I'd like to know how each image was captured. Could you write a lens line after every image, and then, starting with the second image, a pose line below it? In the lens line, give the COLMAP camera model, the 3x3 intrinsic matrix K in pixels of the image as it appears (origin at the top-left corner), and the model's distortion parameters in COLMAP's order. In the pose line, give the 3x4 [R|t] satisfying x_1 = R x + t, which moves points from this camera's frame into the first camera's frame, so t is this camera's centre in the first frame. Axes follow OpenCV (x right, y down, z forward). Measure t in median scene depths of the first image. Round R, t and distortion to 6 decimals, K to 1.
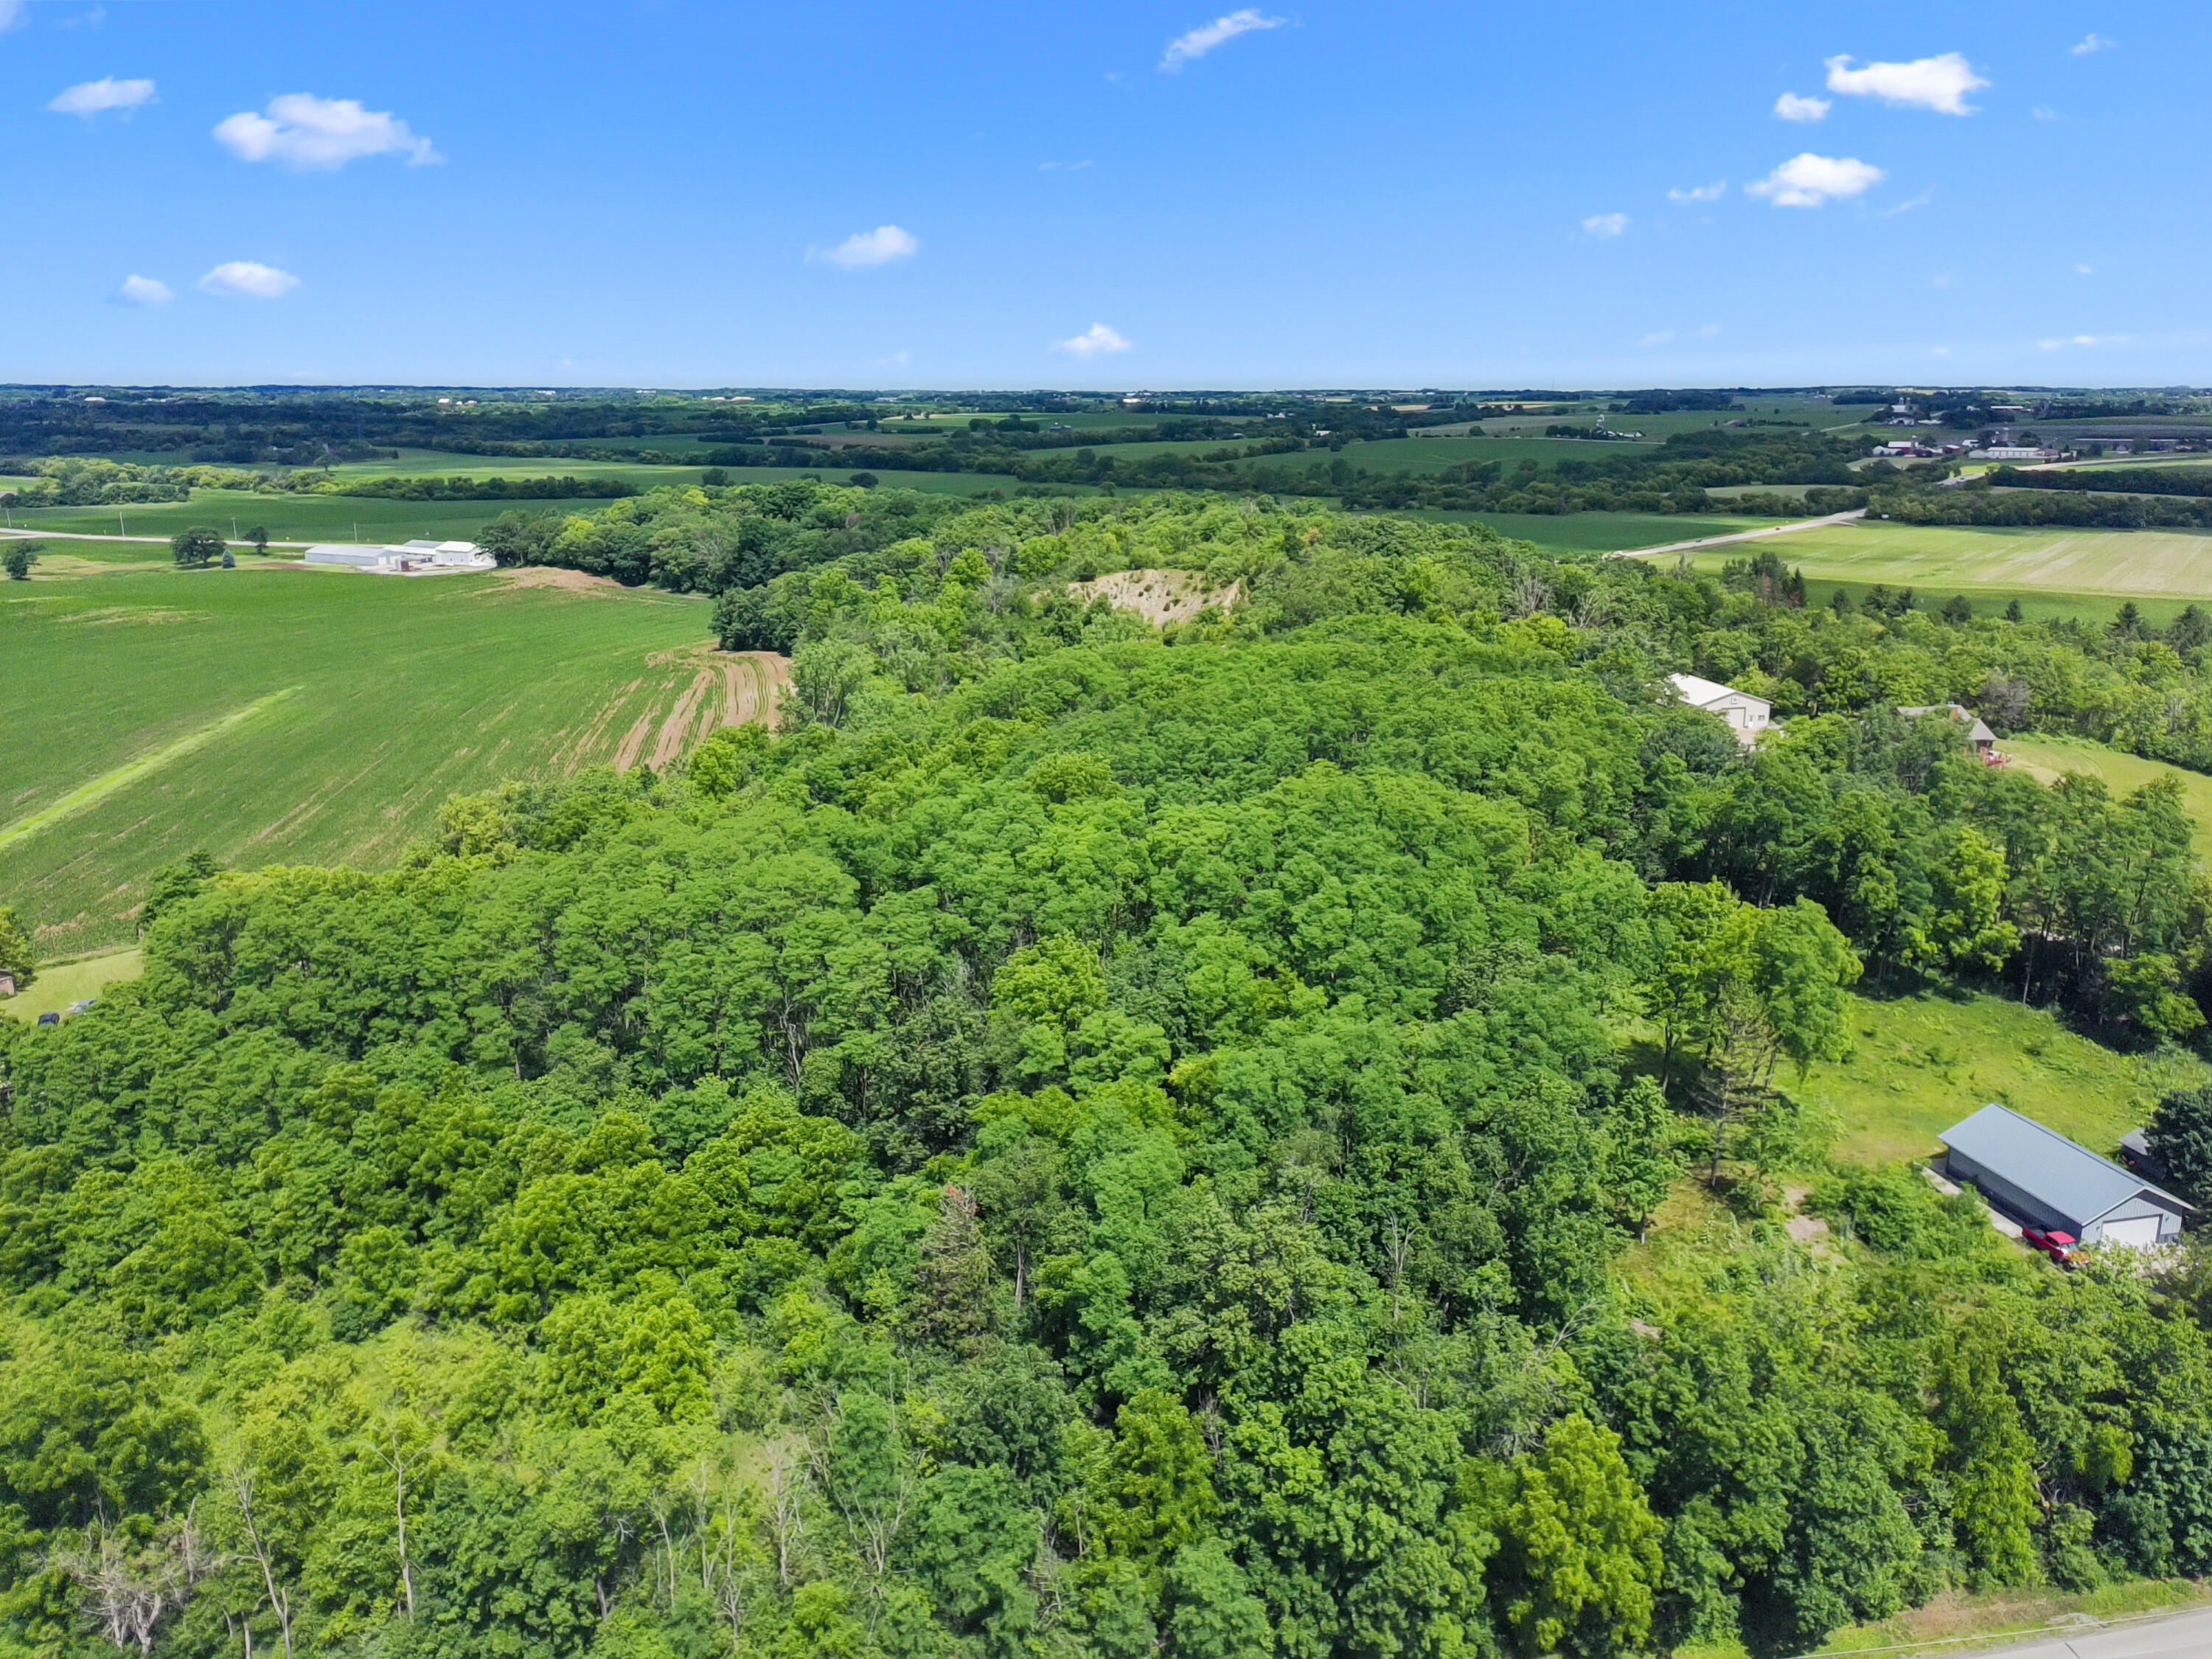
lens RADIAL K [[1652.3, 0, 1138.5], [0, 1652.3, 840.9], [0, 0, 1]] dist [0.055986, -0.042661]
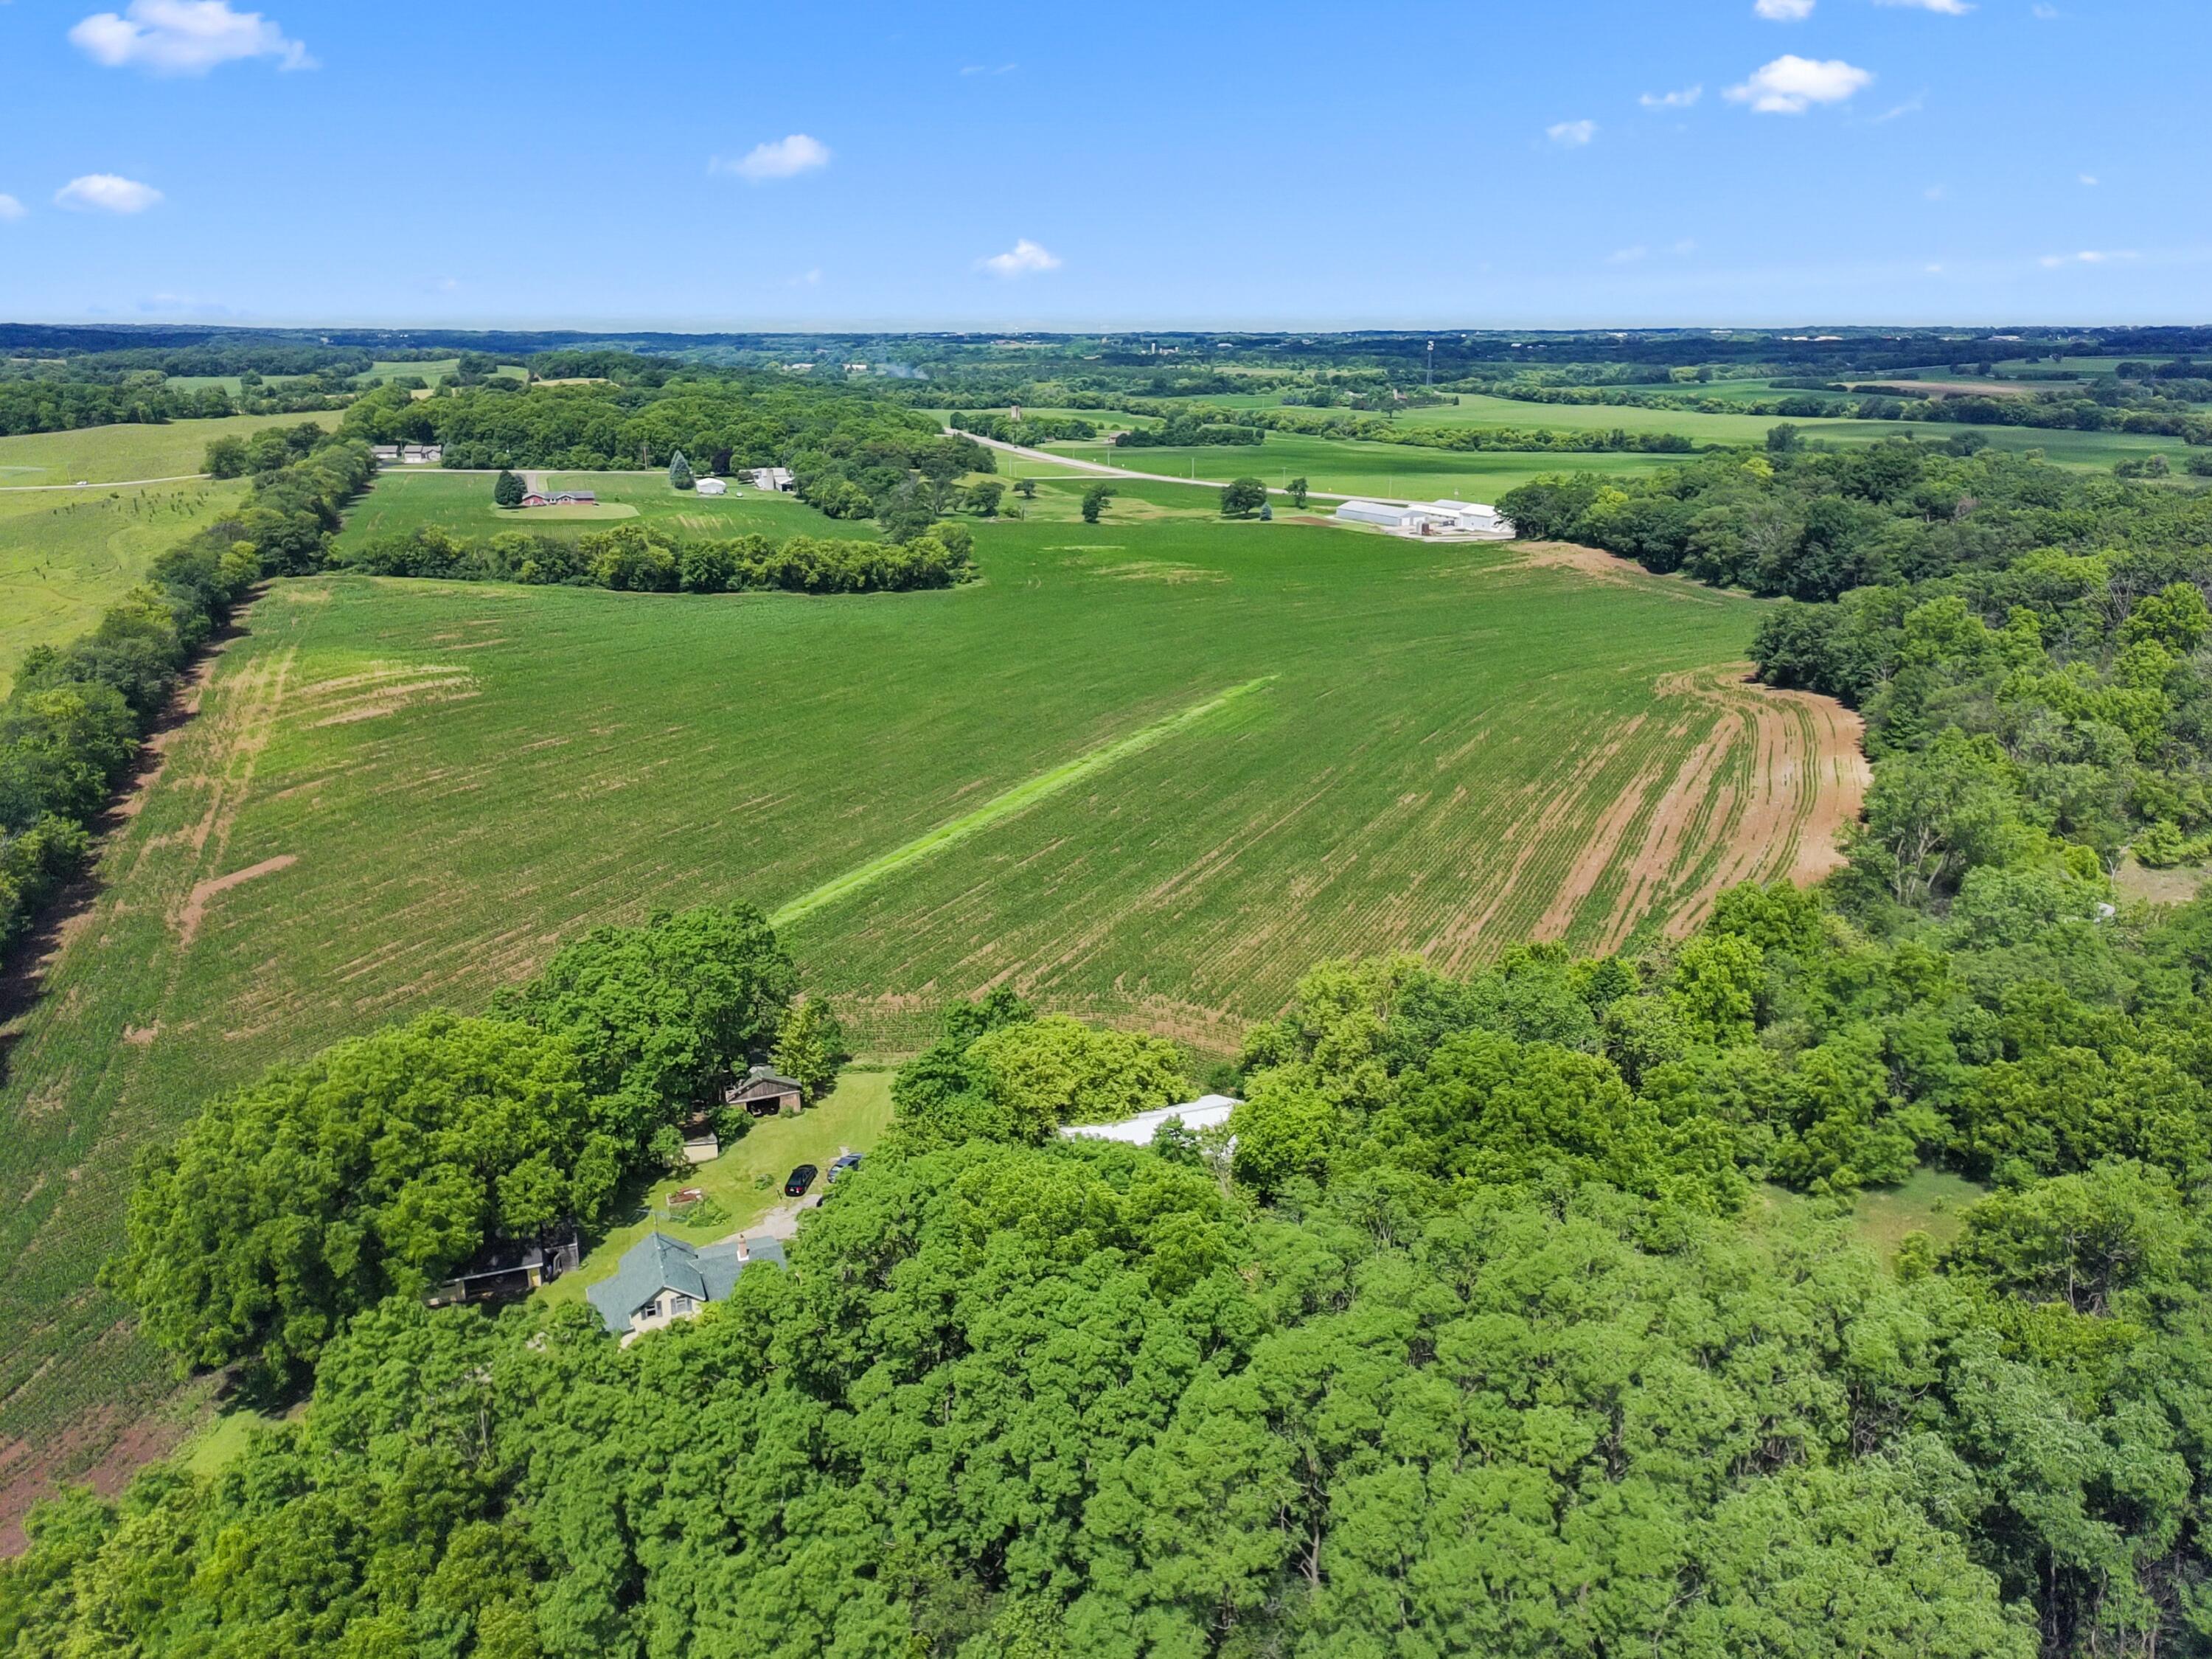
lens RADIAL K [[1652.3, 0, 1138.5], [0, 1652.3, 840.9], [0, 0, 1]] dist [0.055986, -0.042661]
pose [[0.825349, 0.166651, -0.539469, -0.046787], [-0.148637, 0.985878, 0.077150, -0.045943], [0.544707, 0.016509, 0.838464, 0.155502]]
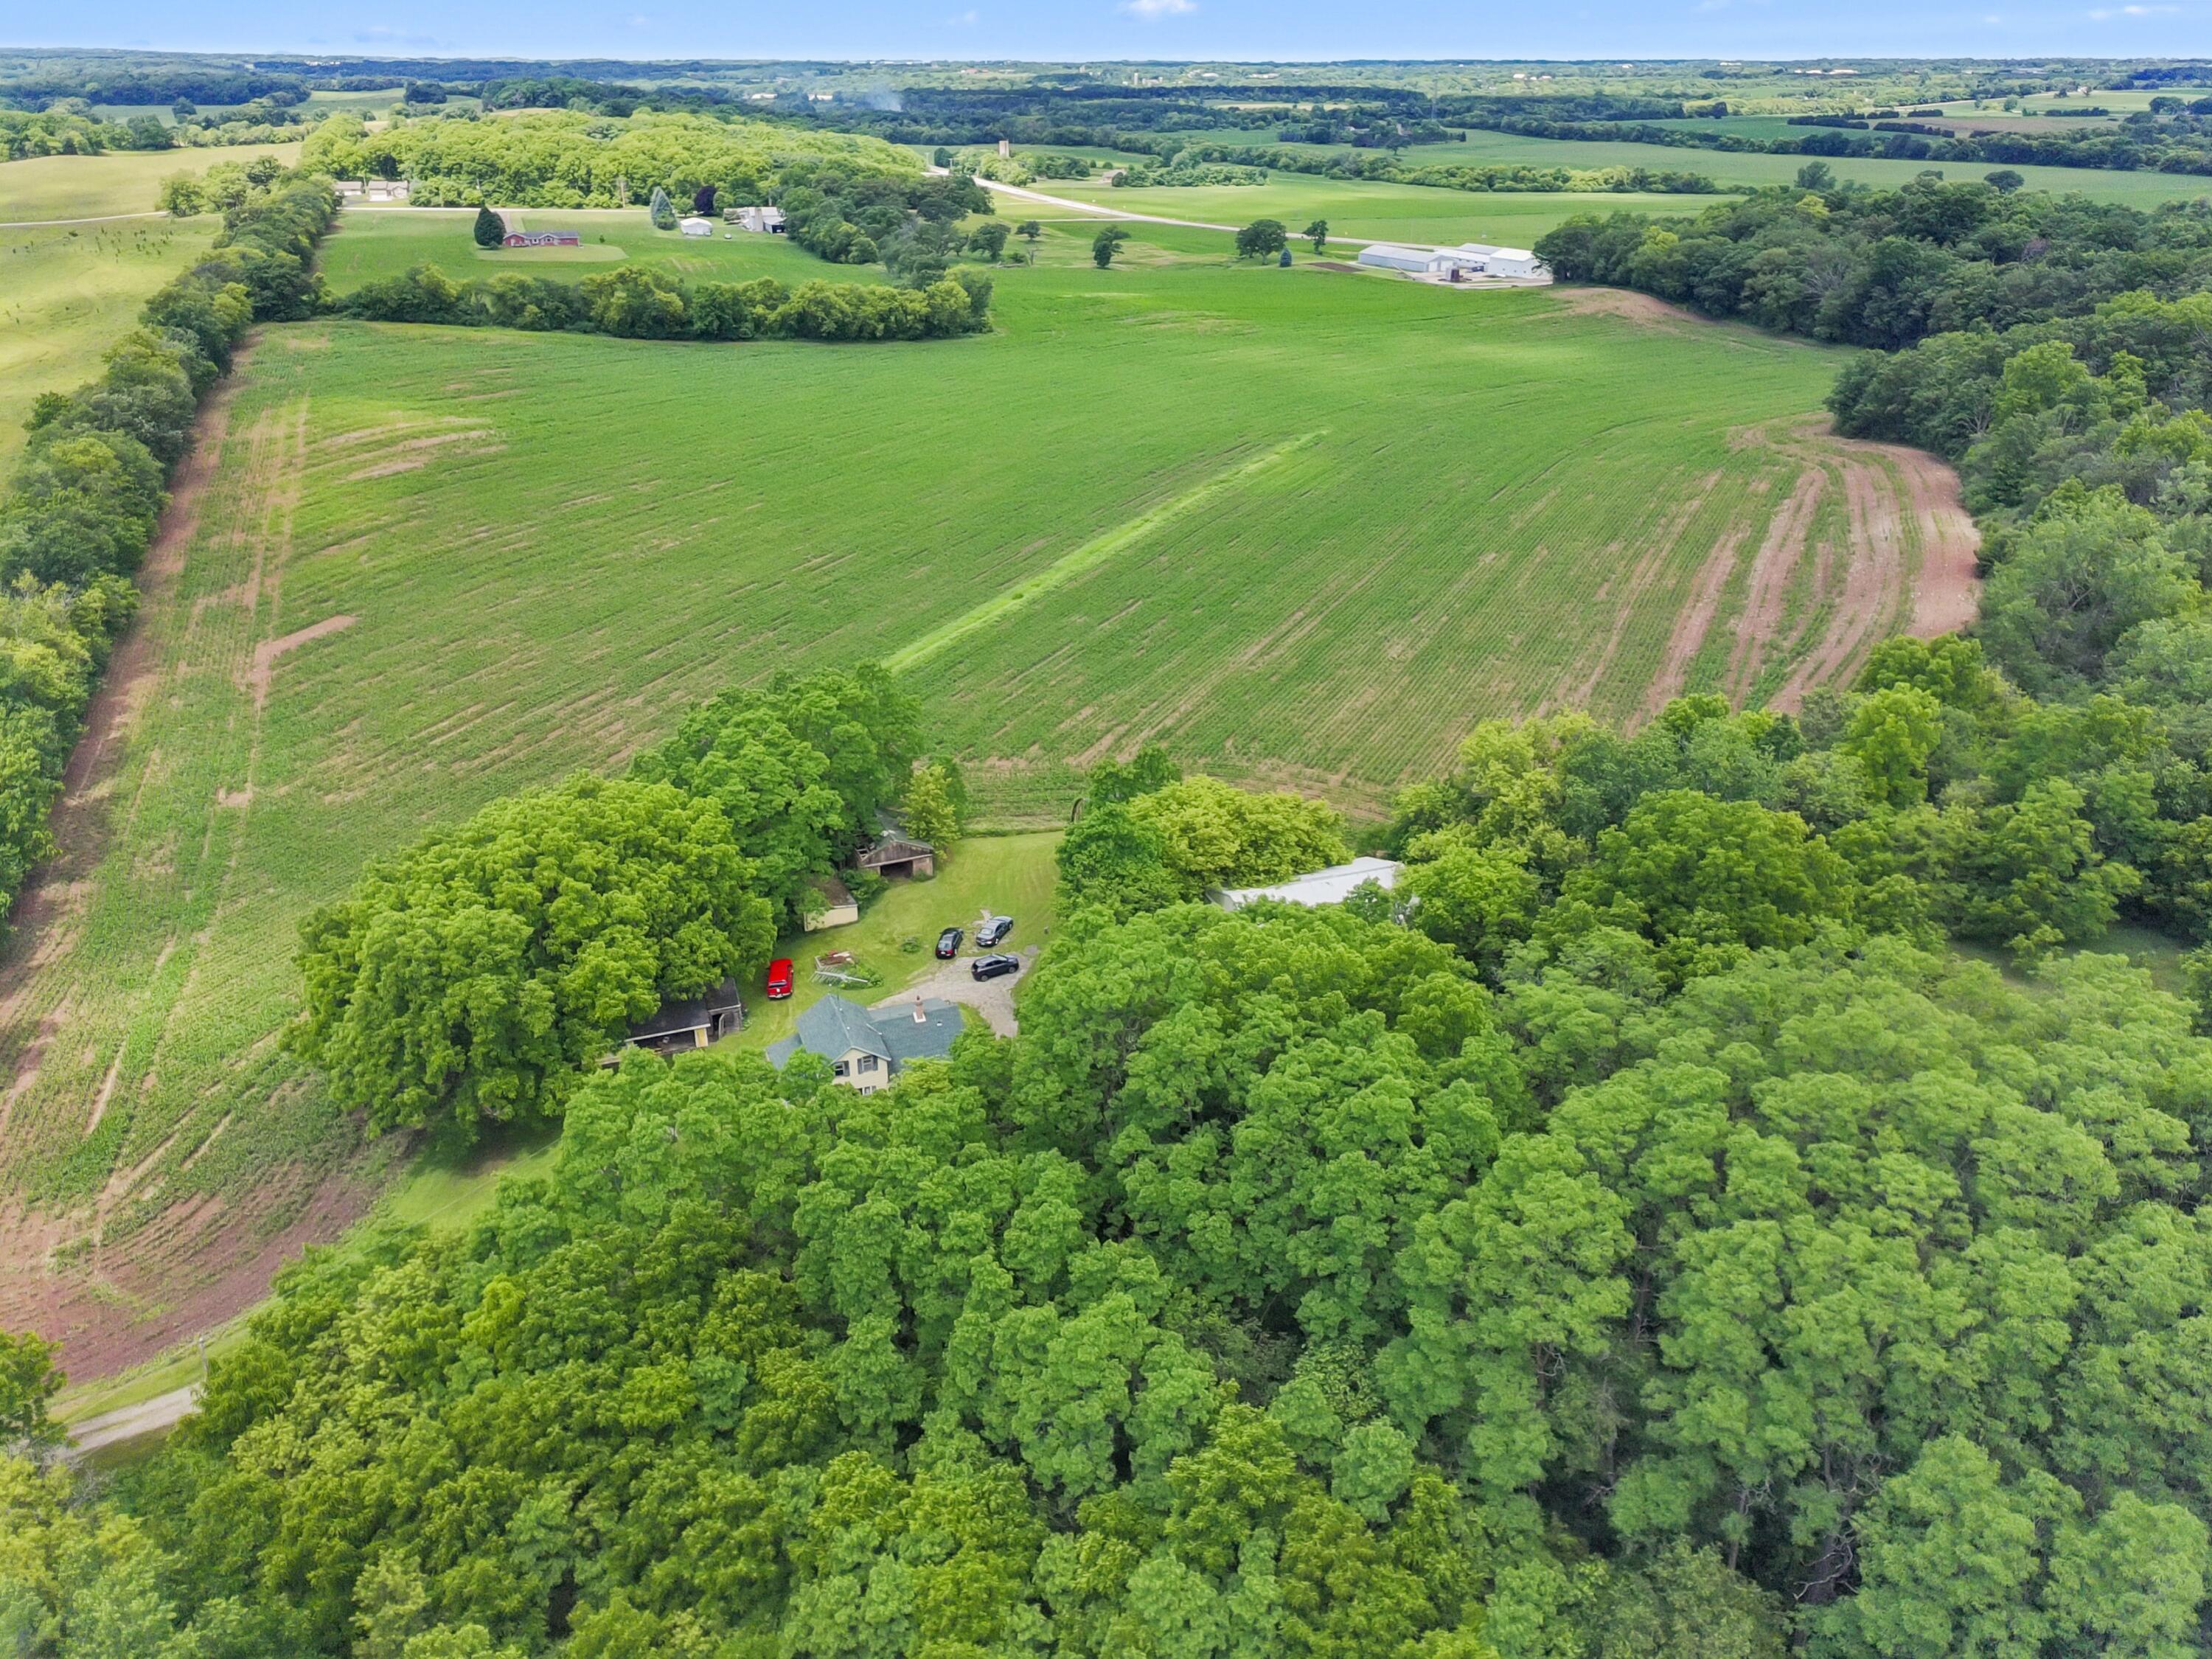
lens RADIAL K [[1652.3, 0, 1138.5], [0, 1652.3, 840.9], [0, 0, 1]] dist [0.055986, -0.042661]
pose [[0.834249, 0.237202, -0.497759, -0.074165], [-0.148895, 0.966114, 0.210842, -0.039351], [0.530904, -0.101781, 0.841297, 0.145984]]
